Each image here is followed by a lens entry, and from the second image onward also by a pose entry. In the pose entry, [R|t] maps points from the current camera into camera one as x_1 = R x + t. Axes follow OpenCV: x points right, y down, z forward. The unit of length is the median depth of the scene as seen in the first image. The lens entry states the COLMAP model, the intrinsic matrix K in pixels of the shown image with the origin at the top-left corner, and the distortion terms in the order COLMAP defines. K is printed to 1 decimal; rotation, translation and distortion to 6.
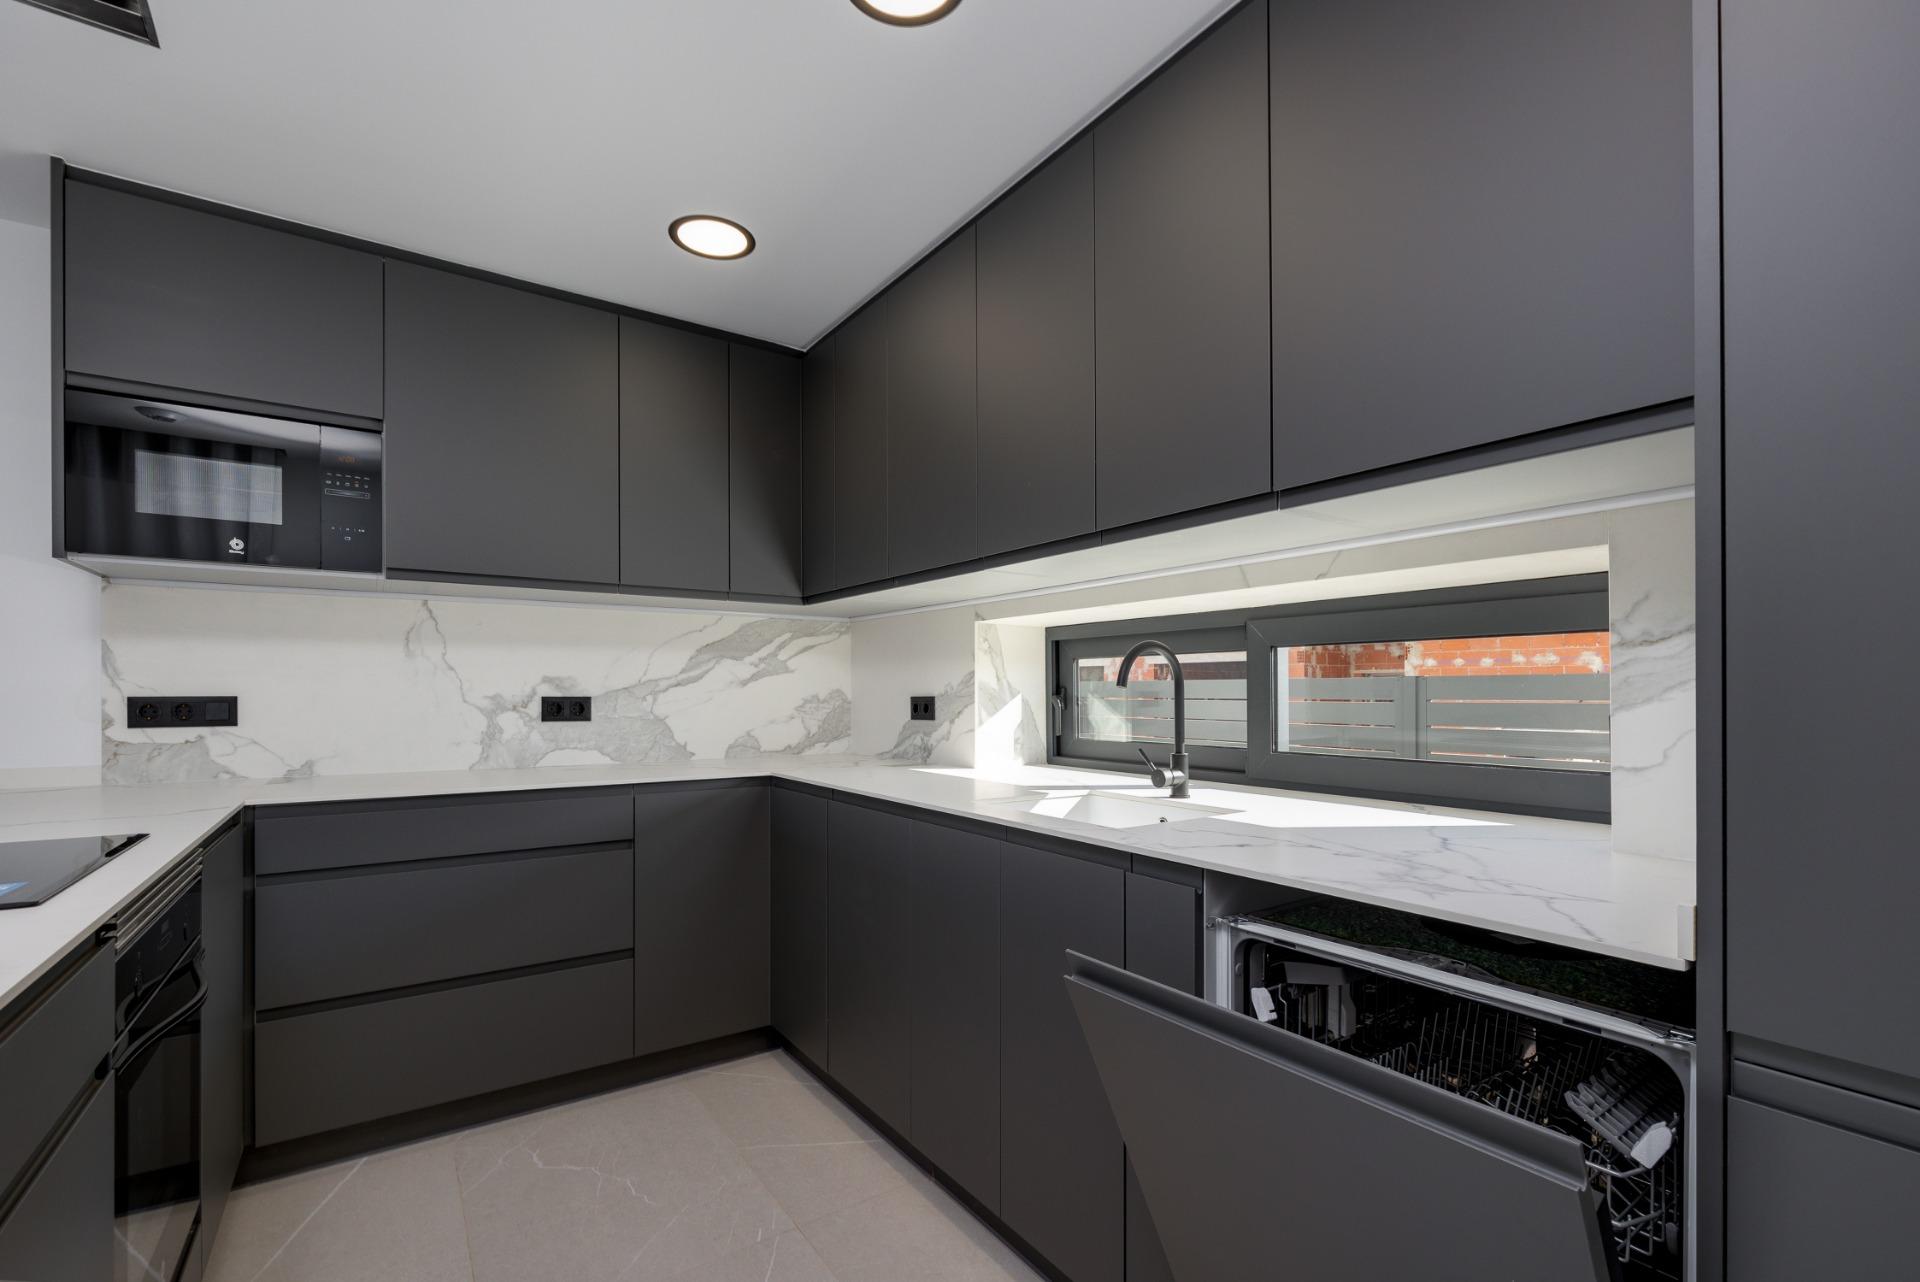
lens RADIAL K [[853.2, 0, 965.6], [0, 853.2, 692.8], [0, 0, 1]] dist [0.003044, 0.000536]
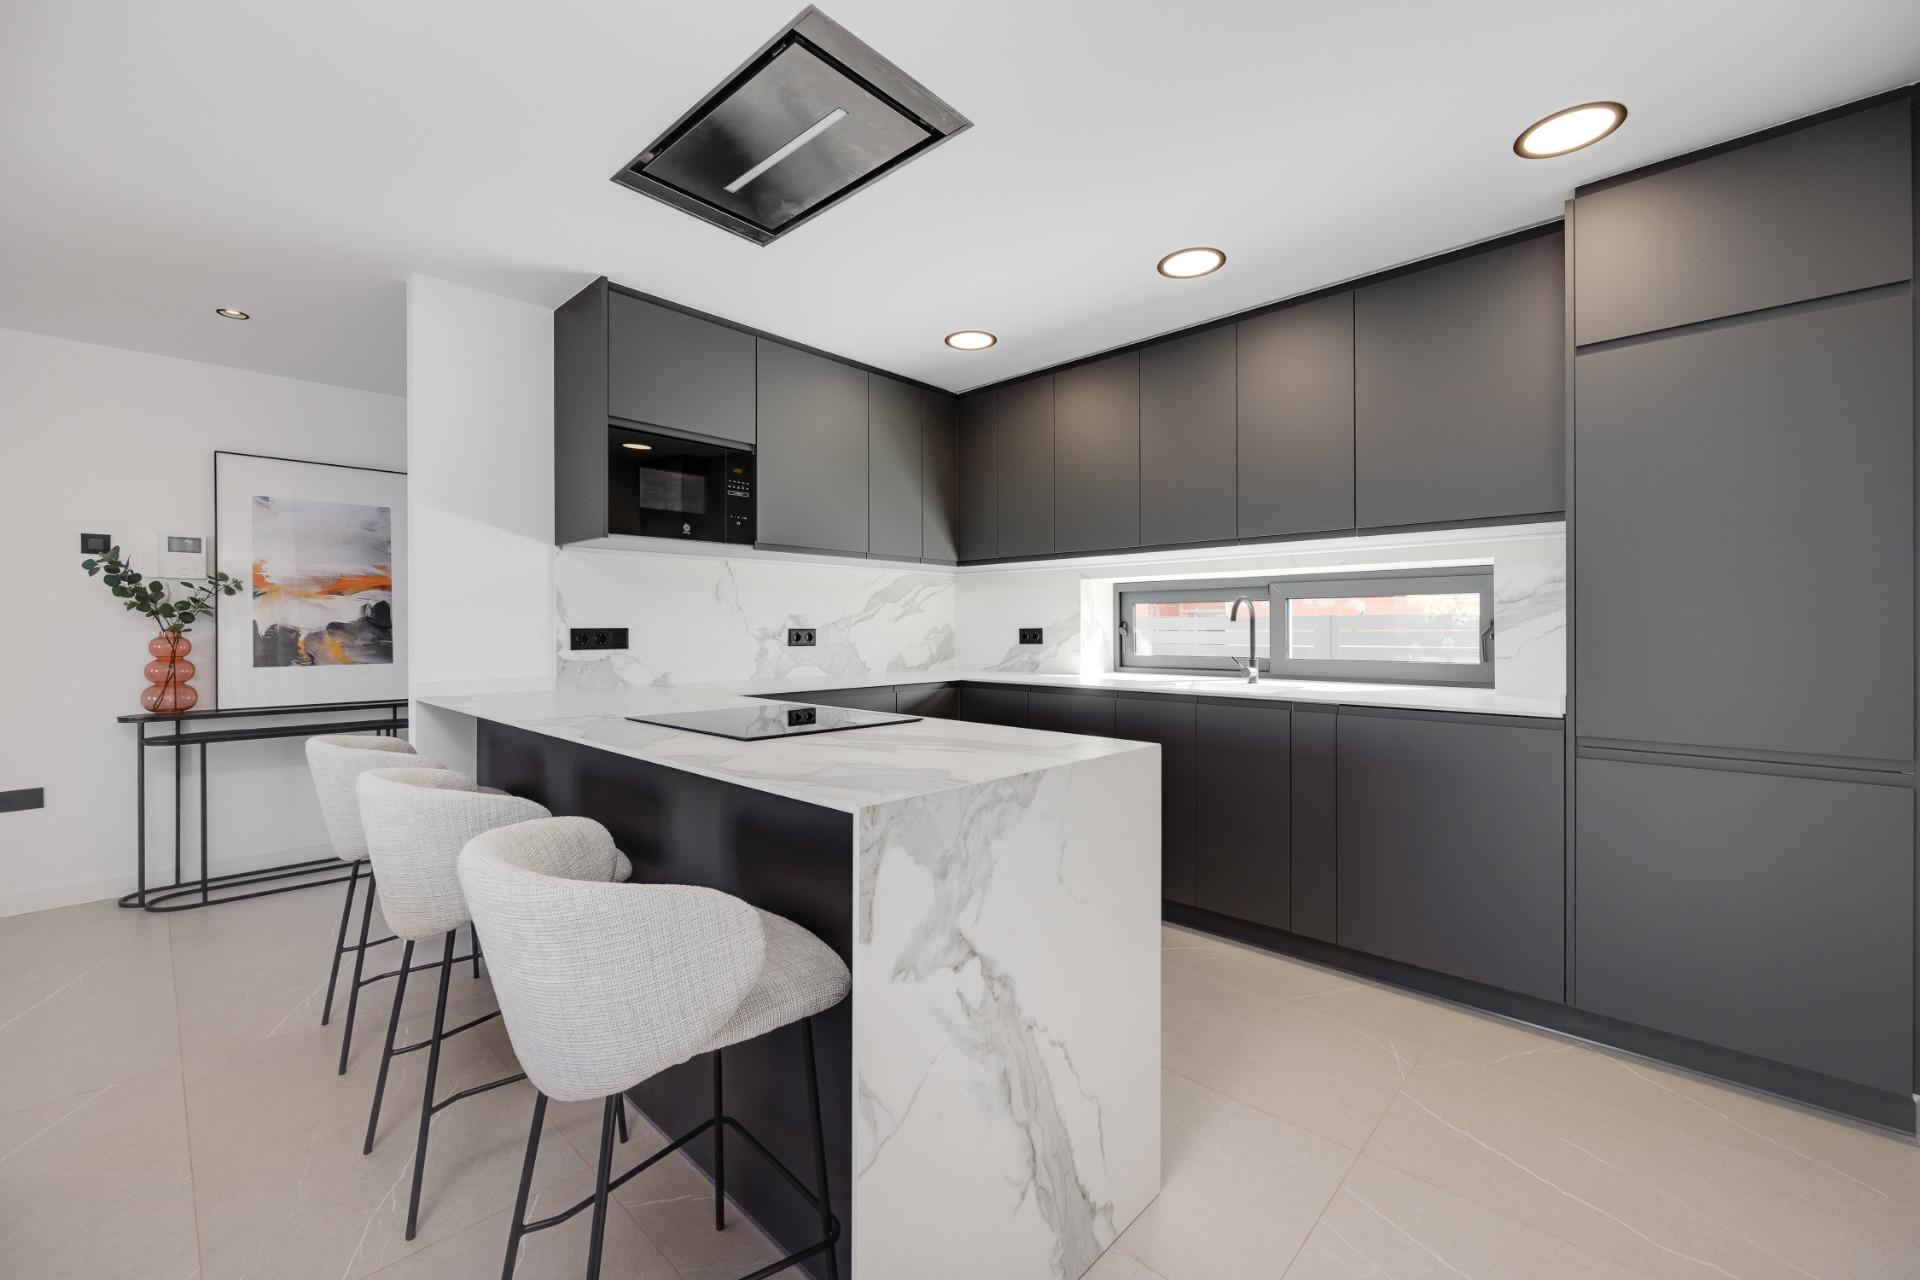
lens RADIAL K [[773.0, 0, 950.1], [0, 773.0, 629.9], [0, 0, 1]] dist [0.000148, -0.000030]
pose [[0.980975, -0.001499, 0.194128, -0.480375], [0.001209, 0.999998, 0.001611, 0.004633], [-0.194130, -0.001346, 0.980975, -0.319798]]
